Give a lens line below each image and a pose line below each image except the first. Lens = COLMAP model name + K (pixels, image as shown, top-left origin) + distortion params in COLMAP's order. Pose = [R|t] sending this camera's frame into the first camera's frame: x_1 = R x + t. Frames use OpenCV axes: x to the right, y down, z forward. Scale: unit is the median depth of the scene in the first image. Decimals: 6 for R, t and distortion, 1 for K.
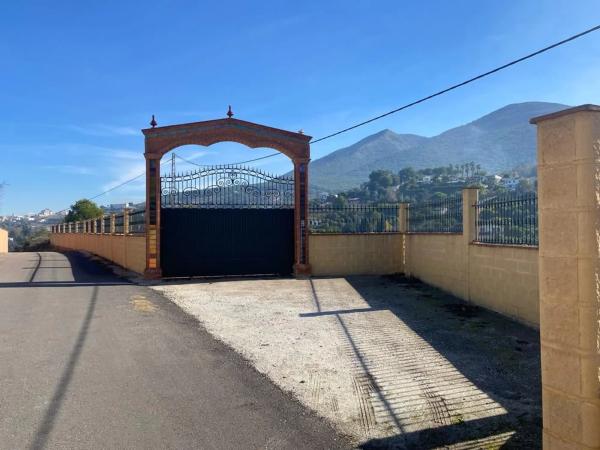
lens RADIAL K [[471.4, 0, 300.0], [0, 471.4, 225.0], [0, 0, 1]] dist [0.007983, 0.002233]
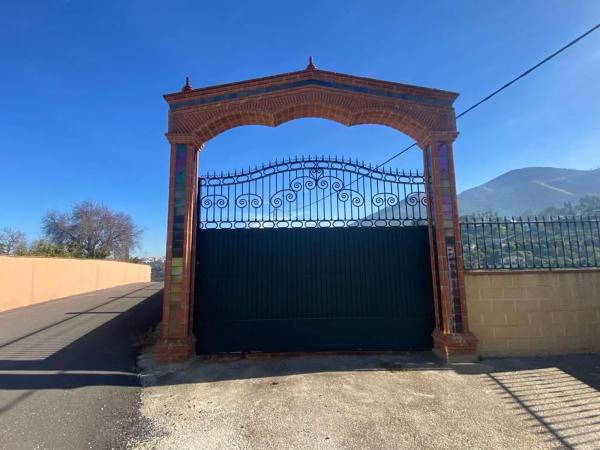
lens RADIAL K [[310.3, 0, 301.0], [0, 310.3, 217.9], [0, 0, 1]] dist [-0.001518, -0.000558]
pose [[0.981318, -0.033684, -0.189420, -0.089847], [0.008693, 0.991311, -0.131248, 0.003290], [0.192195, 0.127149, 0.973085, 0.622394]]
